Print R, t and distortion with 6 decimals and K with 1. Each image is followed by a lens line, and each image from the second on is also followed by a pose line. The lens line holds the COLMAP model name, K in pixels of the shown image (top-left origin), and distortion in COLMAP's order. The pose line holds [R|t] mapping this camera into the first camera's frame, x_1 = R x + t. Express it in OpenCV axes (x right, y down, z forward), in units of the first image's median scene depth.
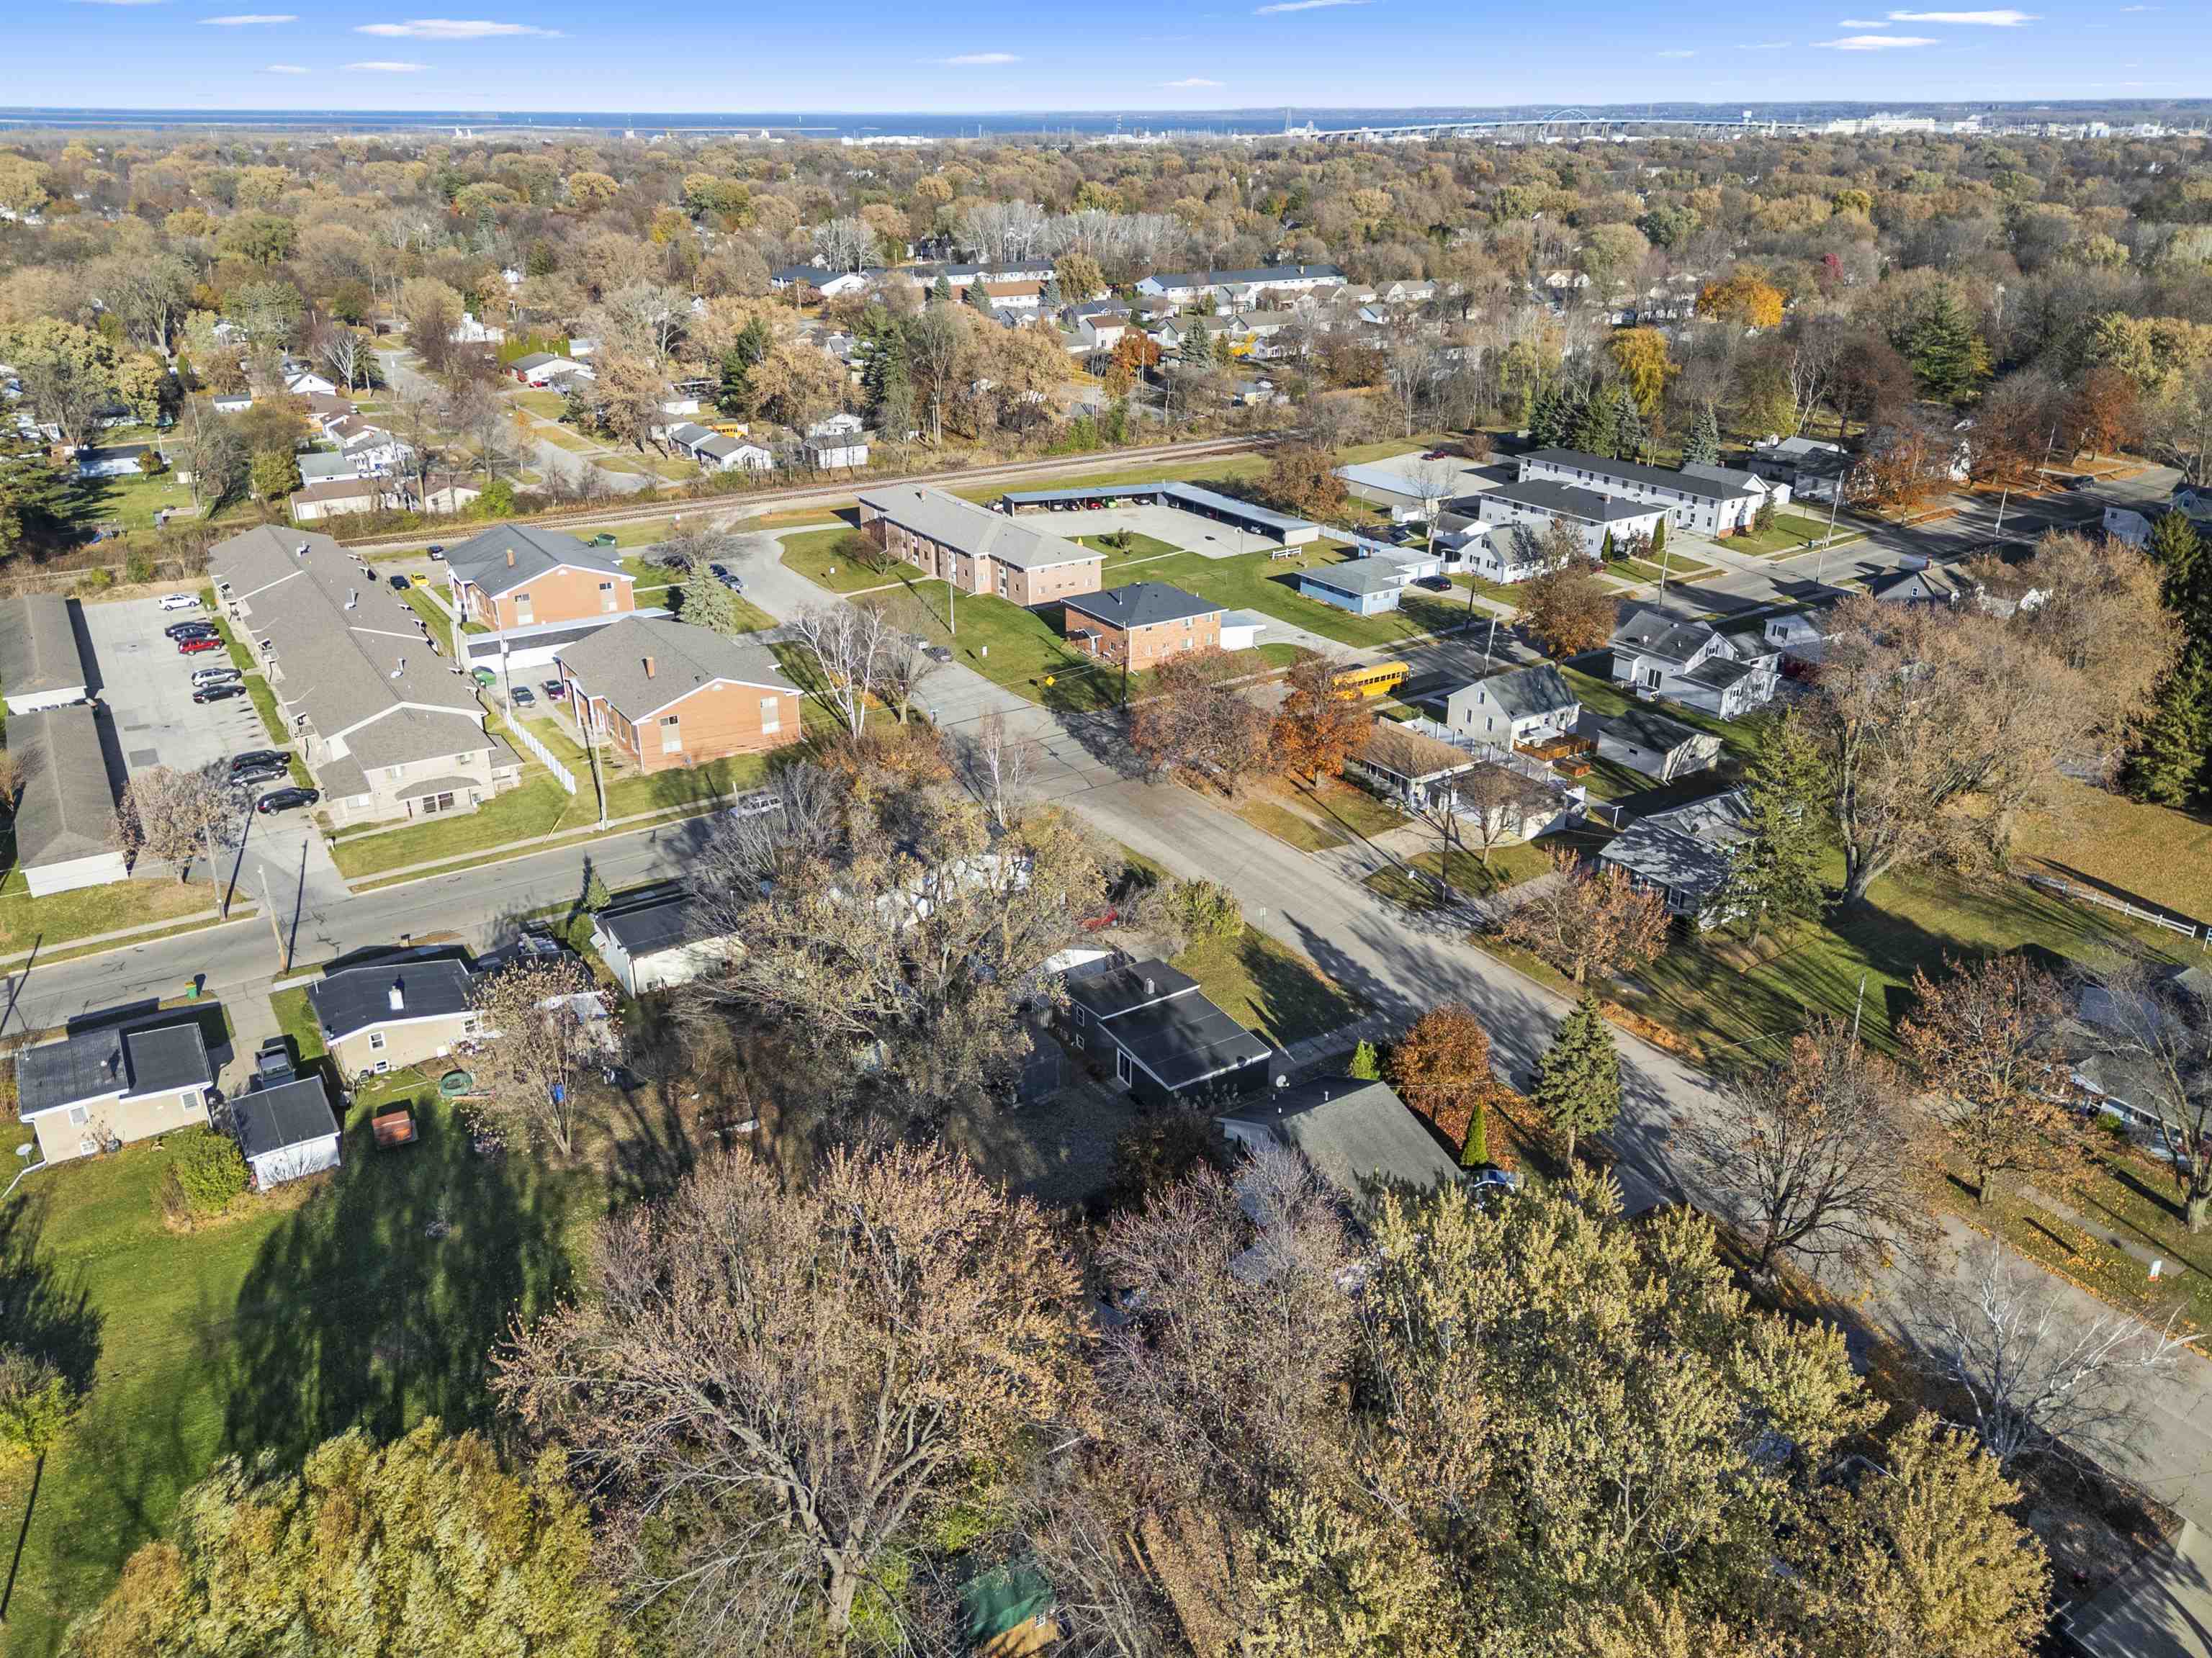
lens RADIAL K [[1602.7, 0, 1114.6], [0, 1602.7, 835.7], [0, 0, 1]] dist [0.079330, -0.072330]
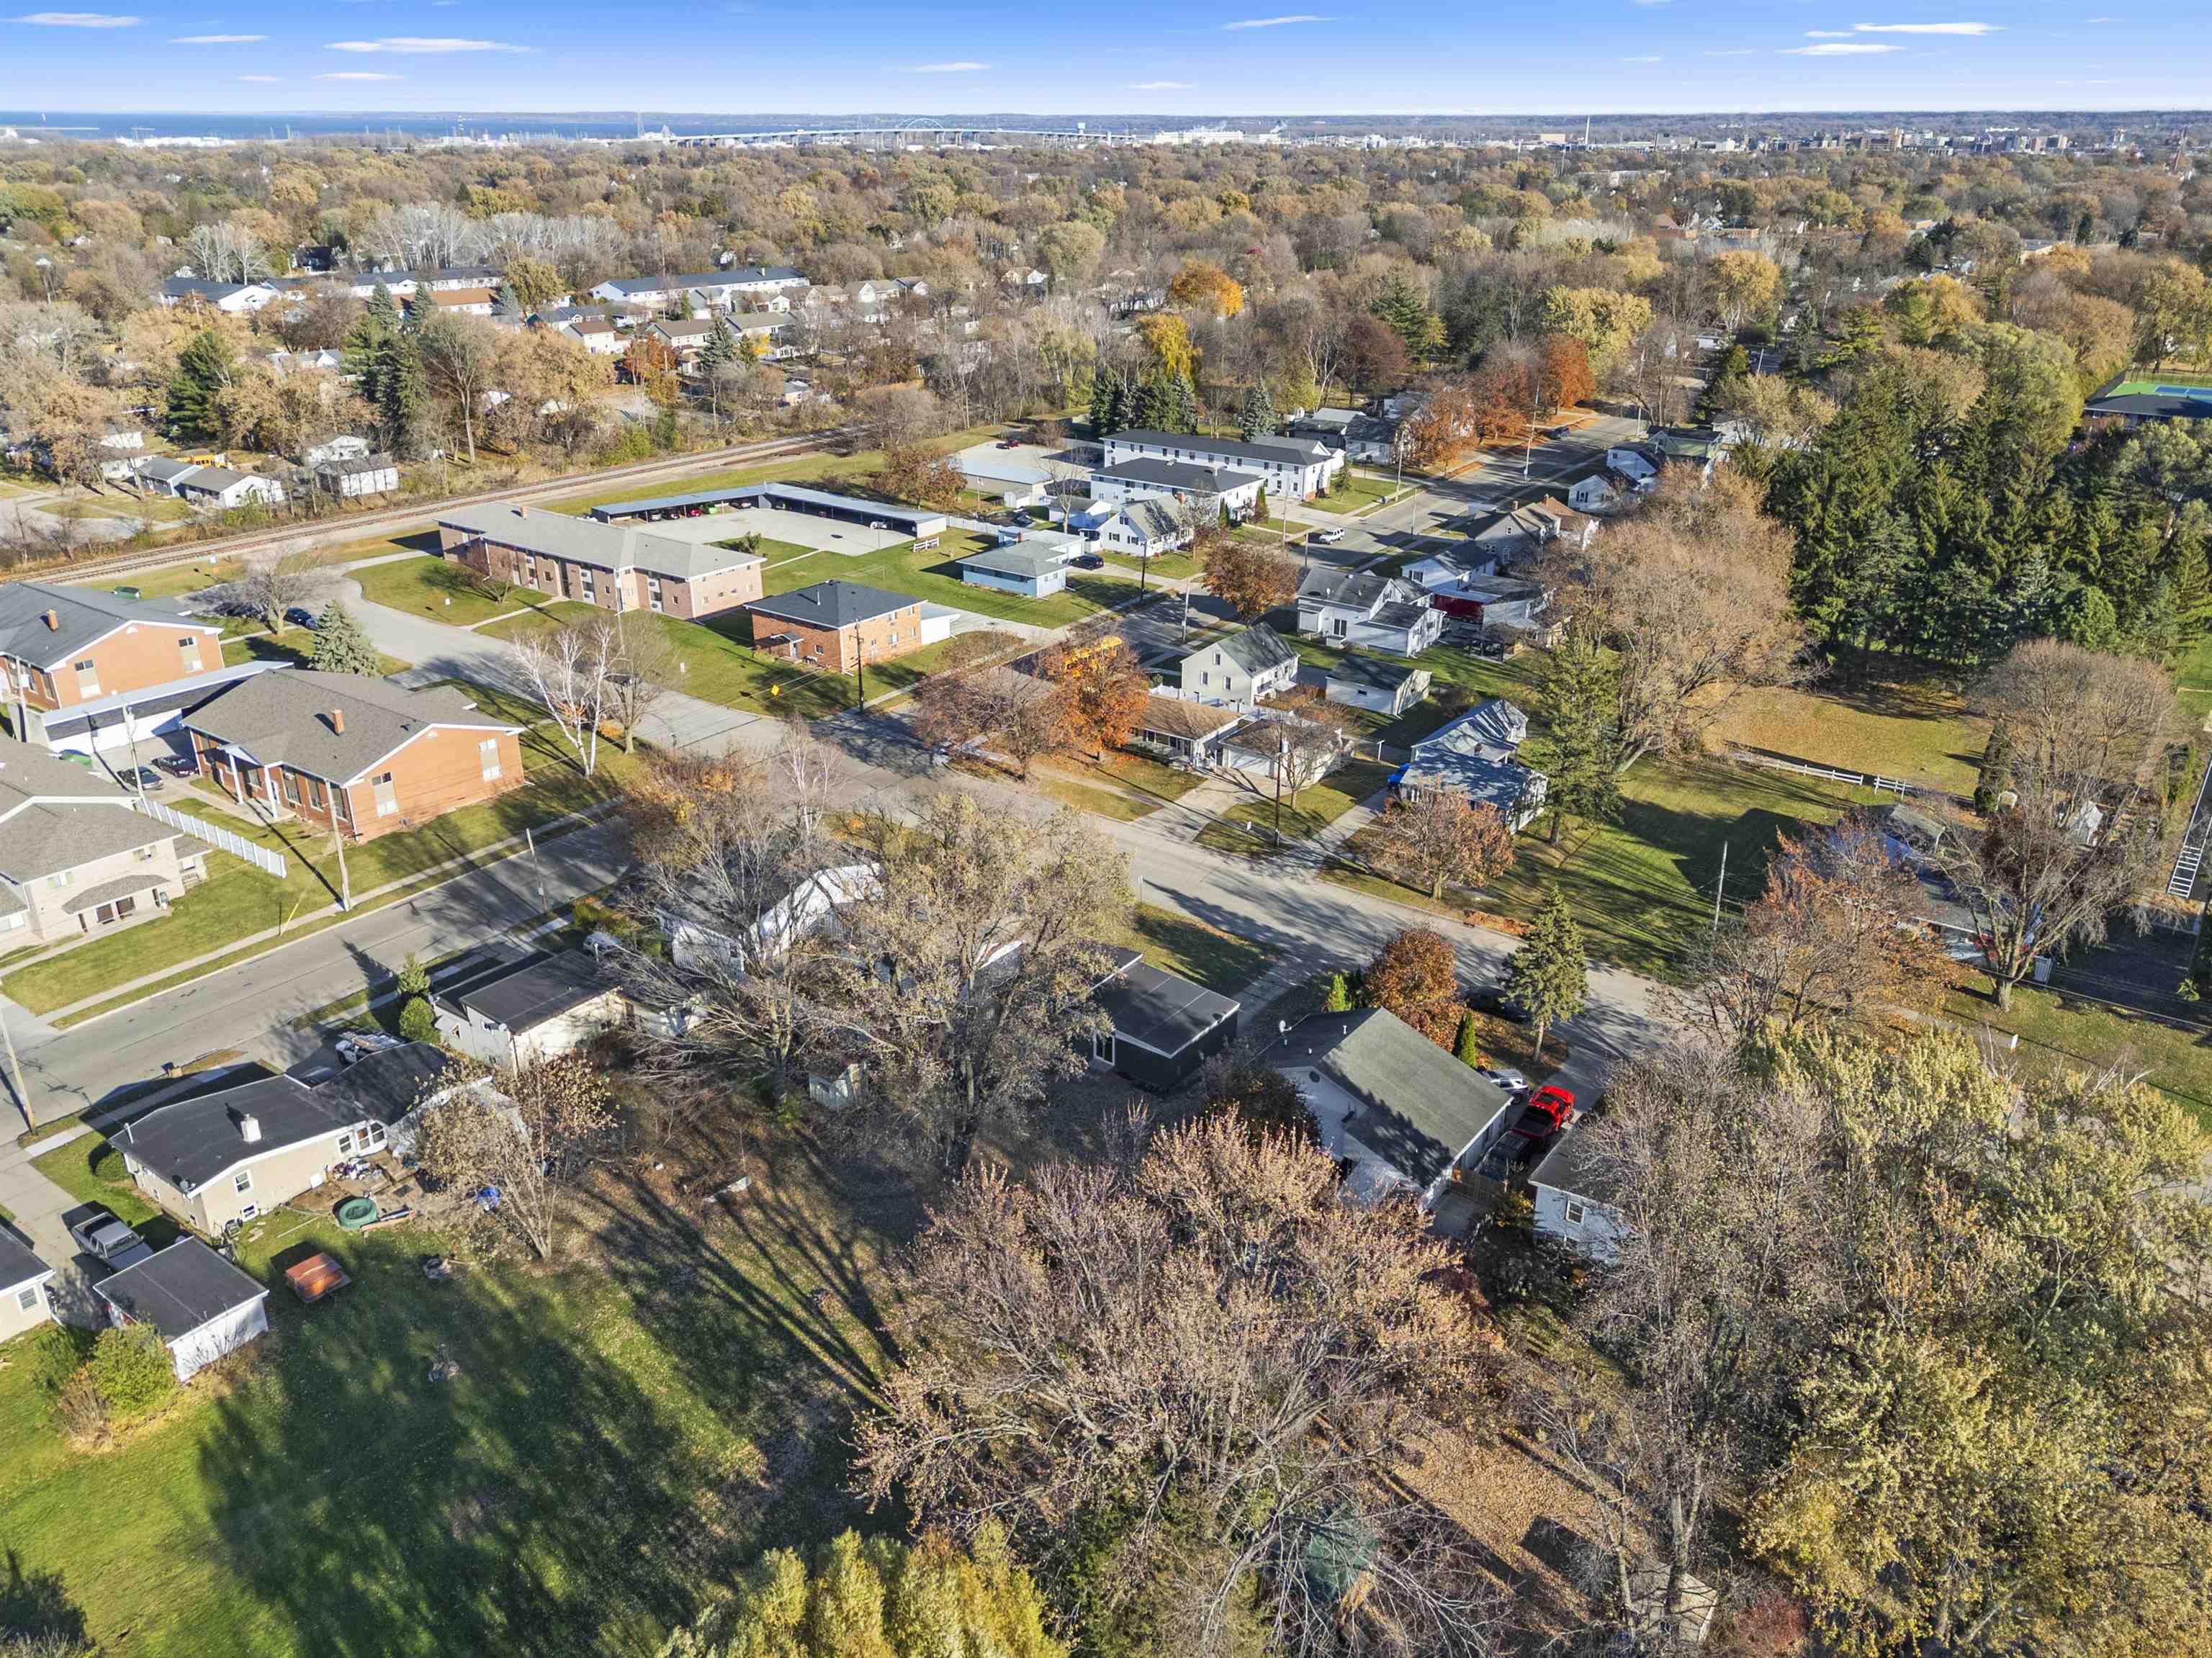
lens RADIAL K [[1613.8, 0, 1114.8], [0, 1613.8, 831.2], [0, 0, 1]] dist [0.079700, -0.074354]
pose [[0.934201, -0.139176, 0.328478, -0.164132], [0.142021, 0.989743, 0.015440, -0.000481], [-0.327258, 0.032227, 0.944385, 0.031891]]
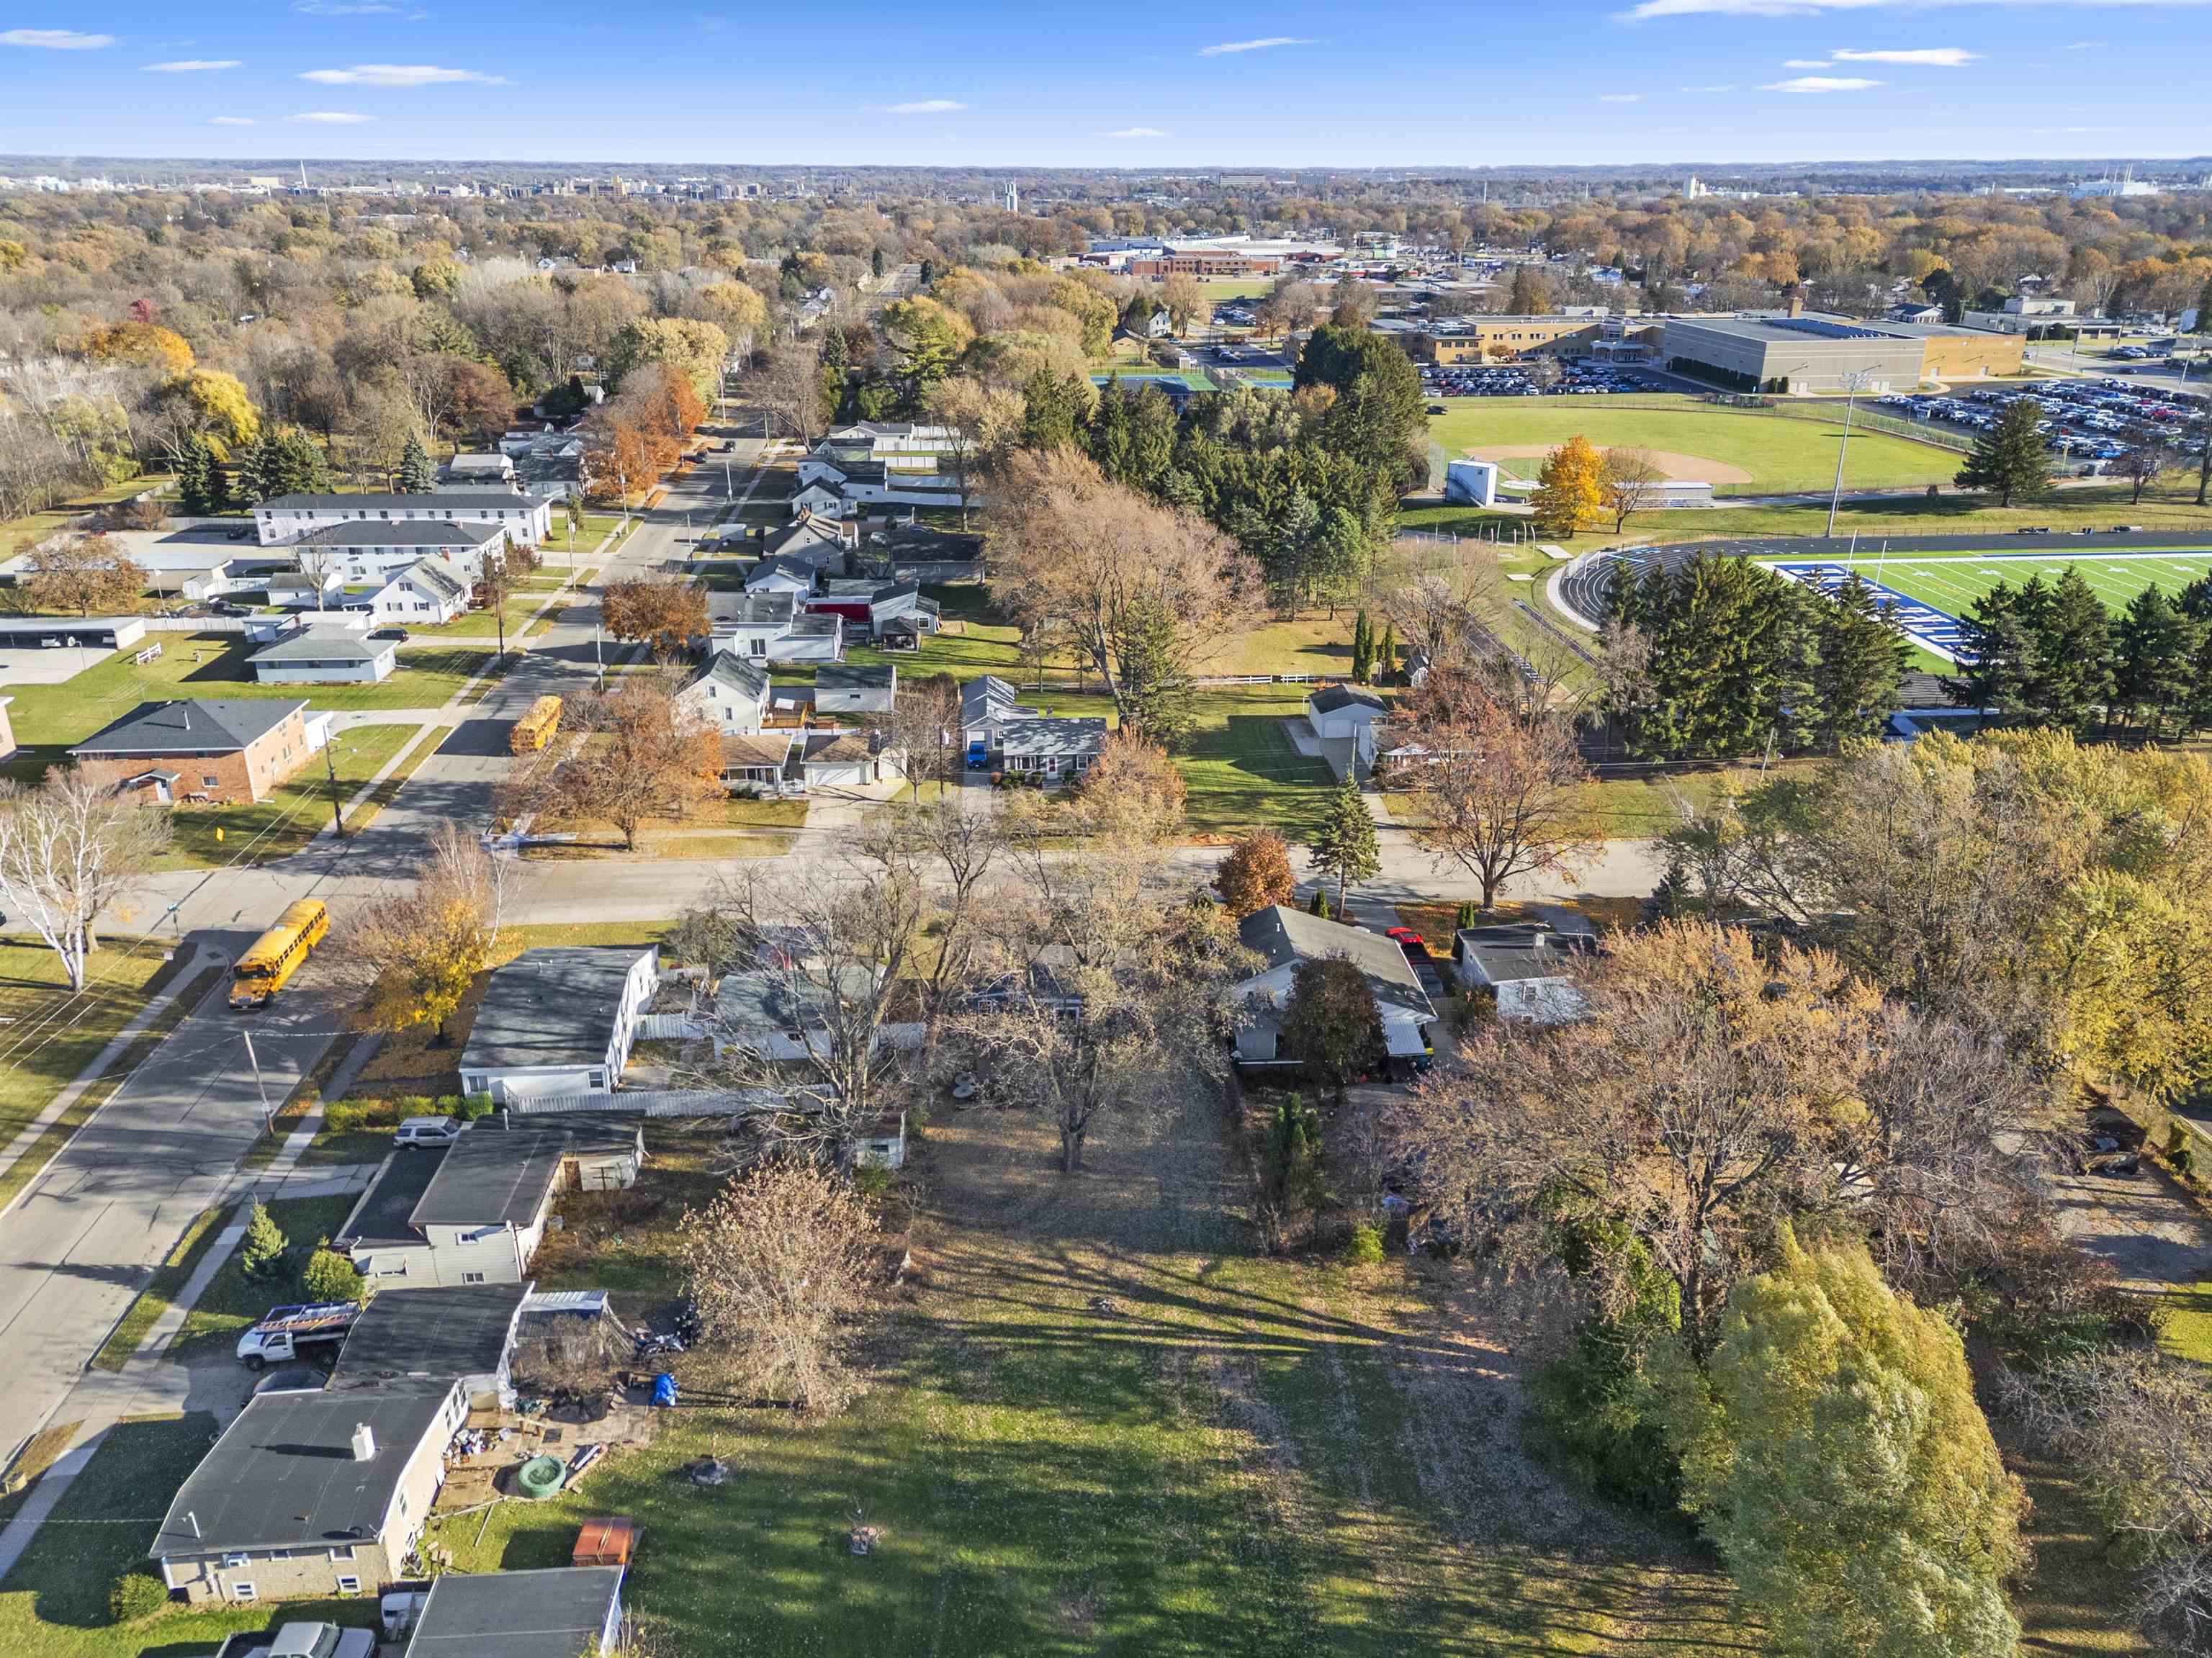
lens RADIAL K [[1613.8, 0, 1114.8], [0, 1613.8, 831.2], [0, 0, 1]] dist [0.079700, -0.074354]
pose [[0.484088, -0.326908, 0.811659, -0.426490], [0.354925, 0.921214, 0.159350, -0.065739], [-0.799804, 0.210939, 0.561977, 0.210052]]
